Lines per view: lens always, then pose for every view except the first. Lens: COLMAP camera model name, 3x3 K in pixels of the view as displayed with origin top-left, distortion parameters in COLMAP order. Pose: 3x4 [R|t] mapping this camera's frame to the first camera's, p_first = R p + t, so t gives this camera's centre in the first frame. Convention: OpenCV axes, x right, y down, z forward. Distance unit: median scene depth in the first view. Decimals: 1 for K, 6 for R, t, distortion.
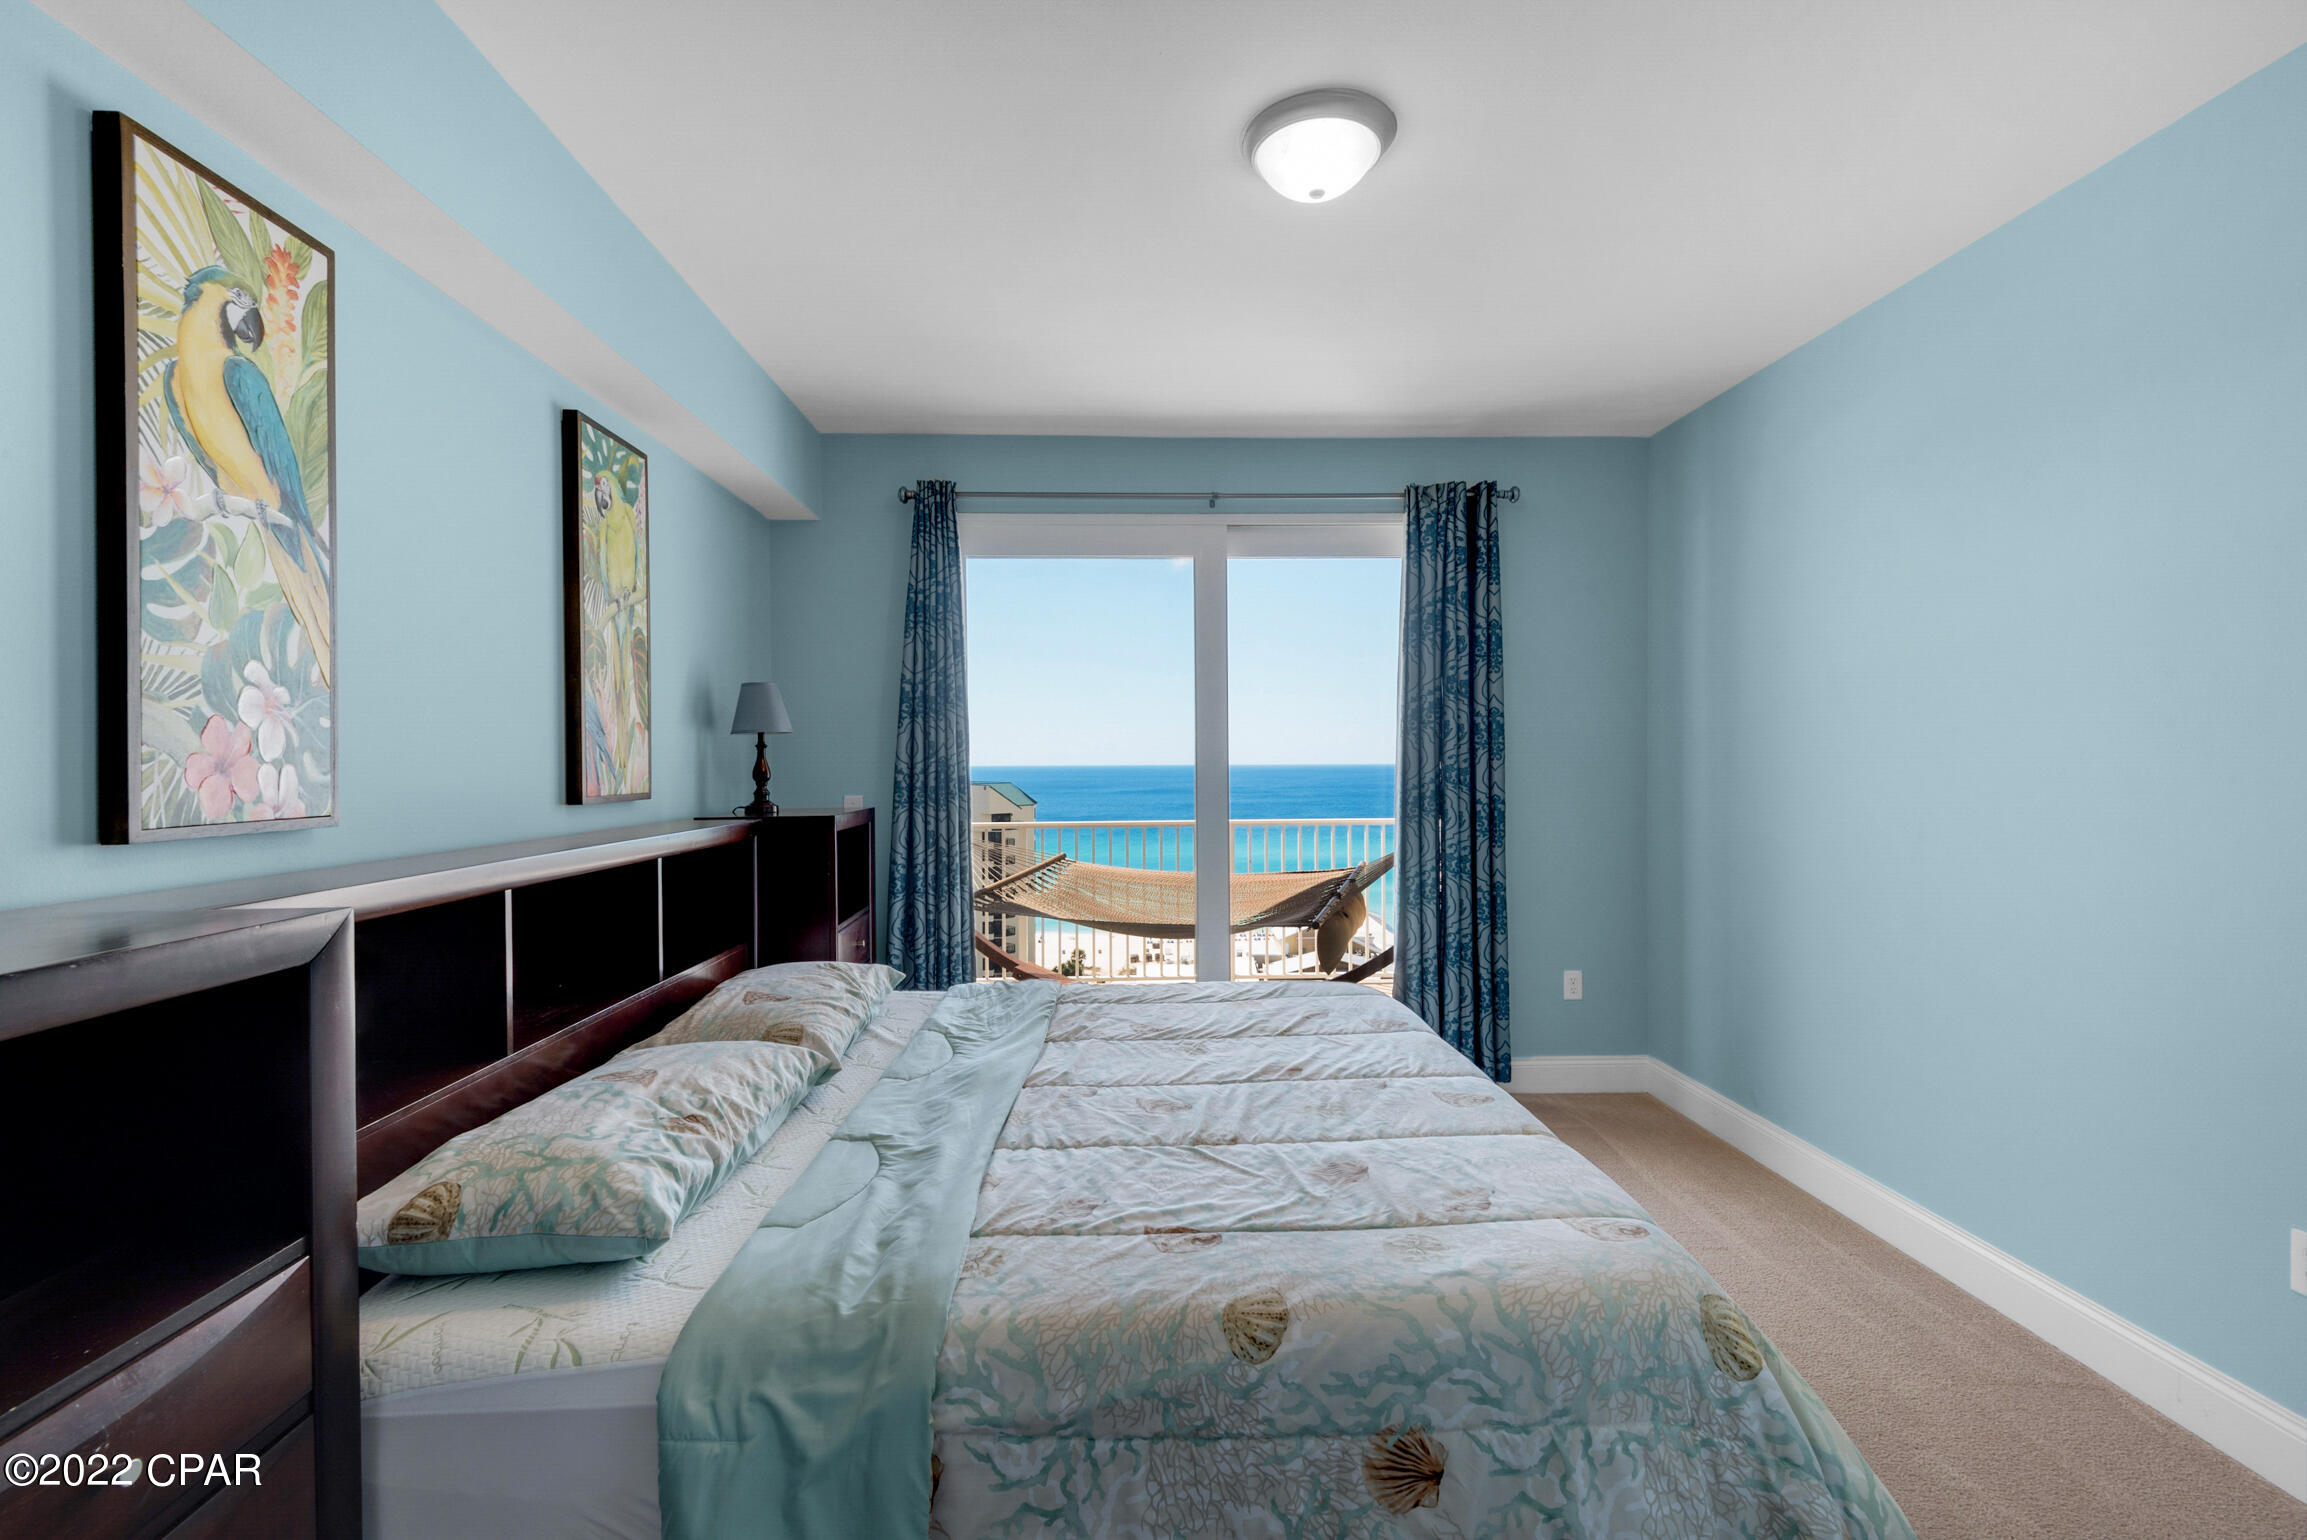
lens RADIAL K [[1060.4, 0, 1153.5], [0, 1060.4, 770.0], [0, 0, 1]] dist [0.044422, -0.029590]
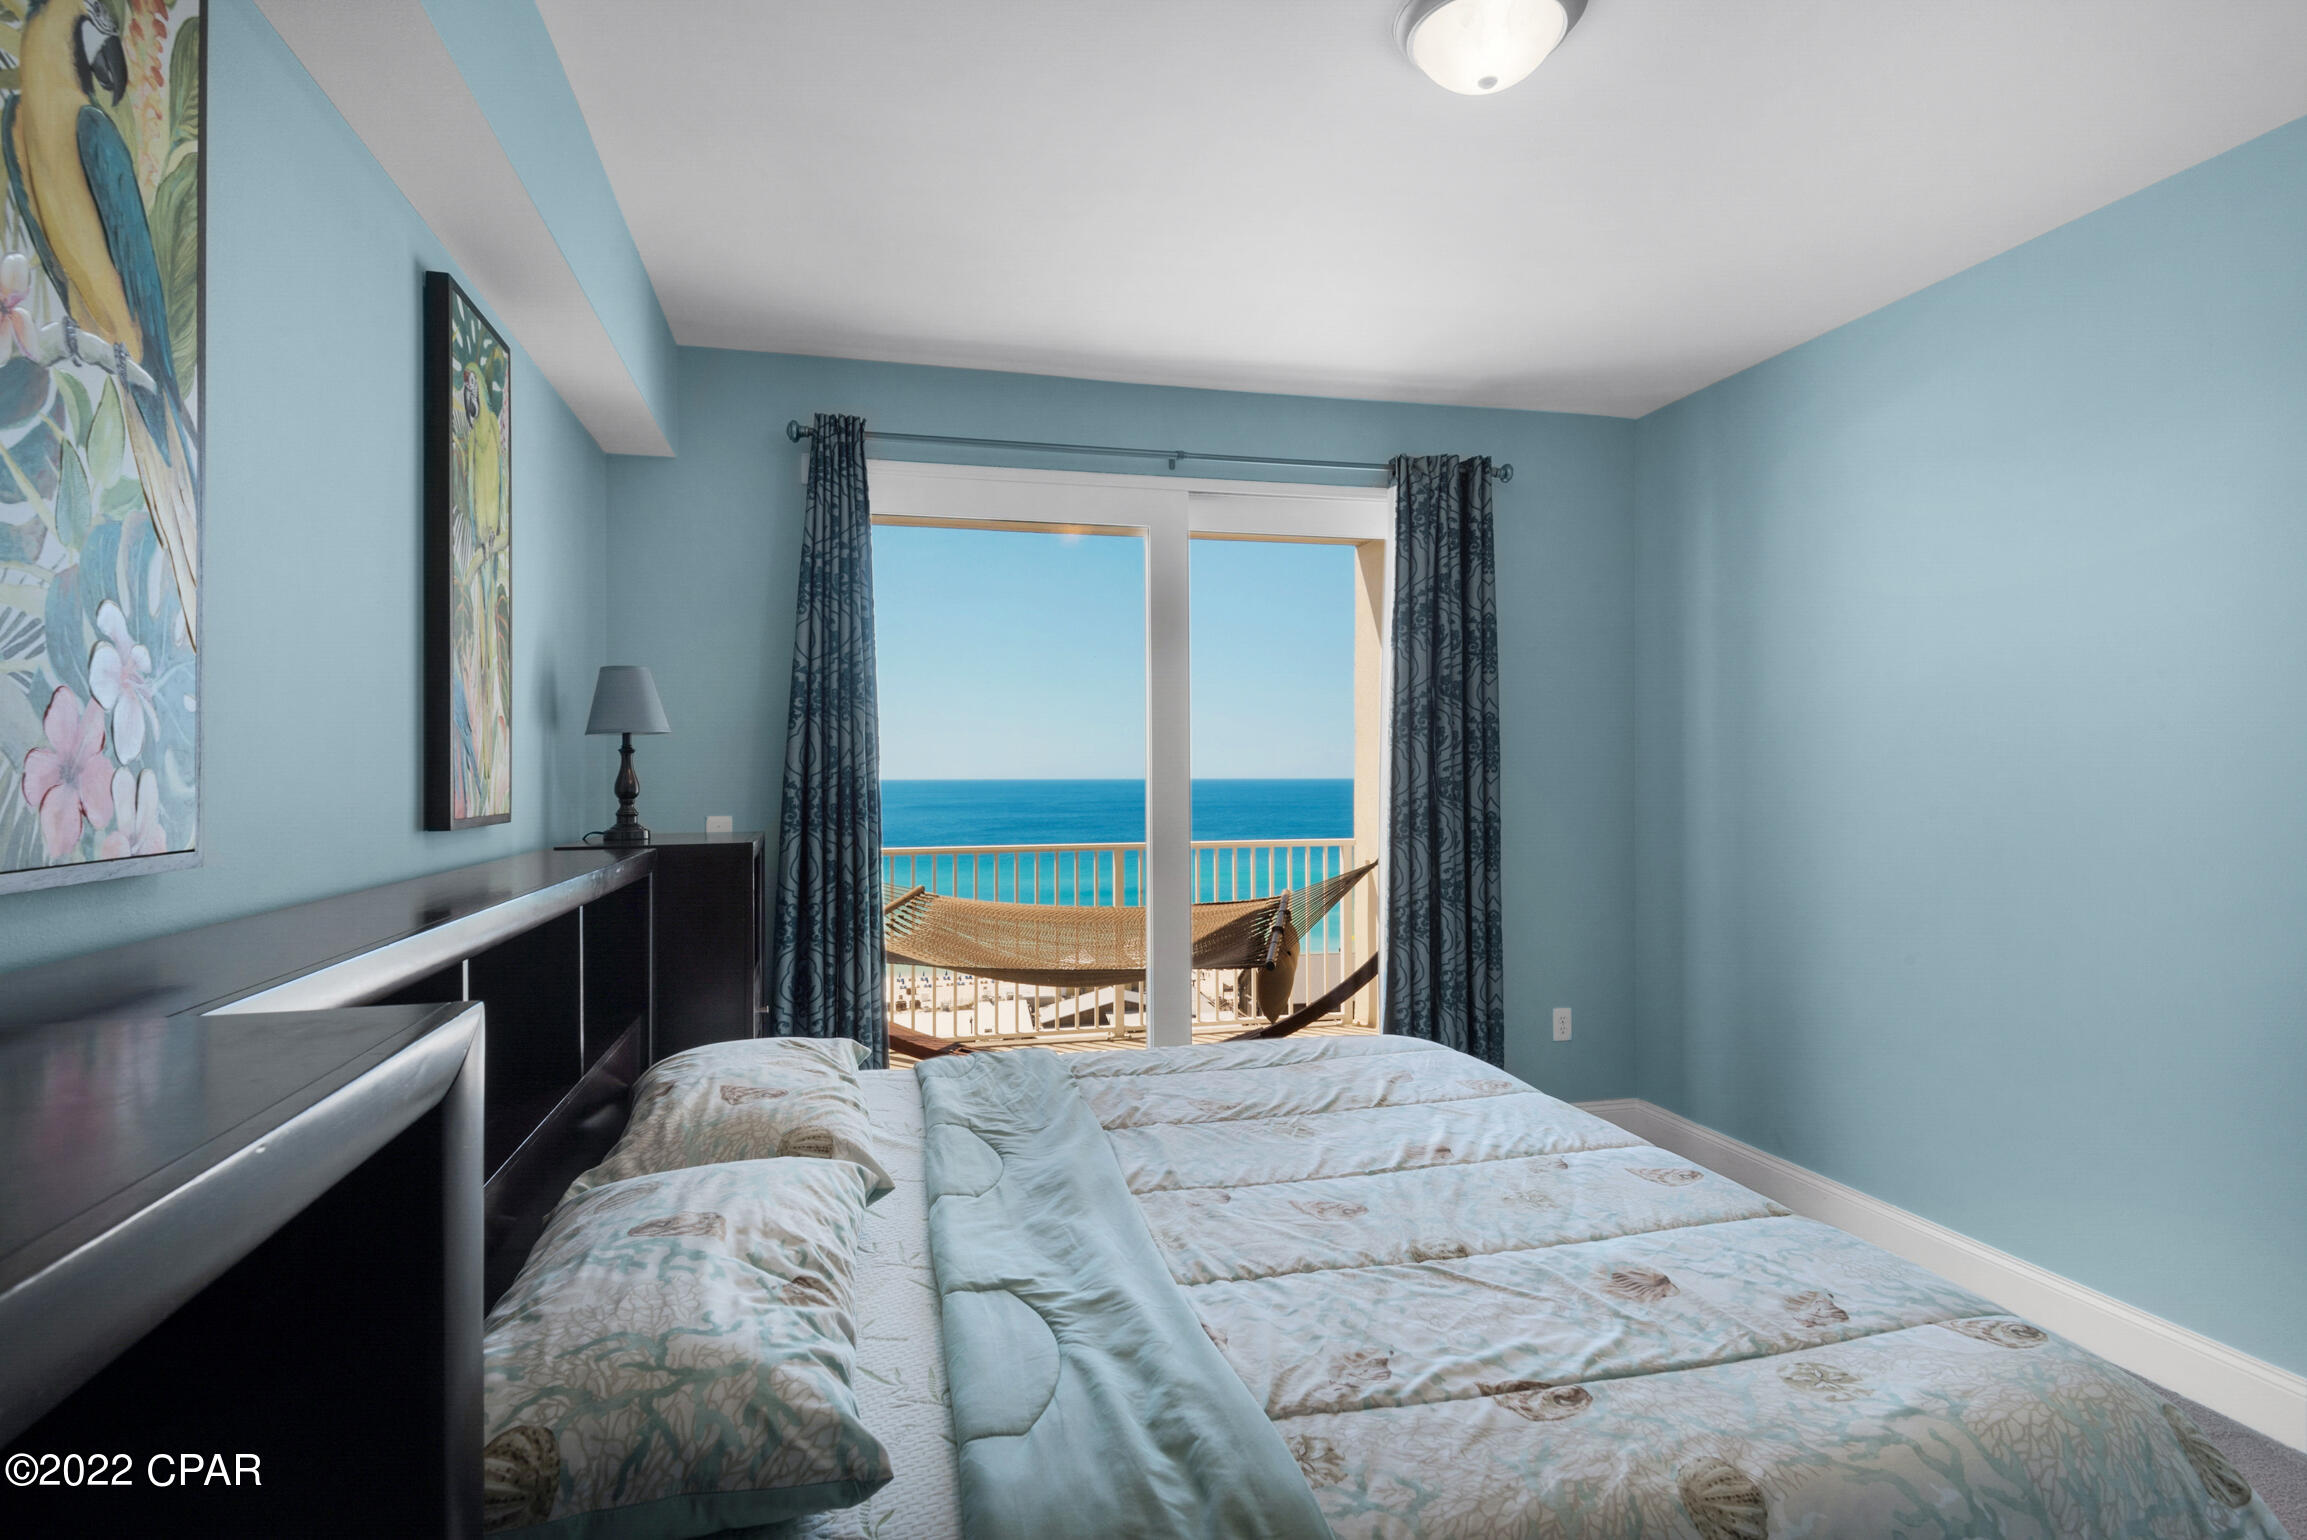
lens RADIAL K [[1210.5, 0, 1153.5], [0, 1210.5, 770.0], [0, 0, 1]] dist [0.029463, -0.016988]
pose [[0.978839, 0.003231, 0.204606, -0.279071], [-0.000615, 0.999917, -0.012845, 0.003096], [-0.204630, 0.012447, 0.978760, 0.134979]]
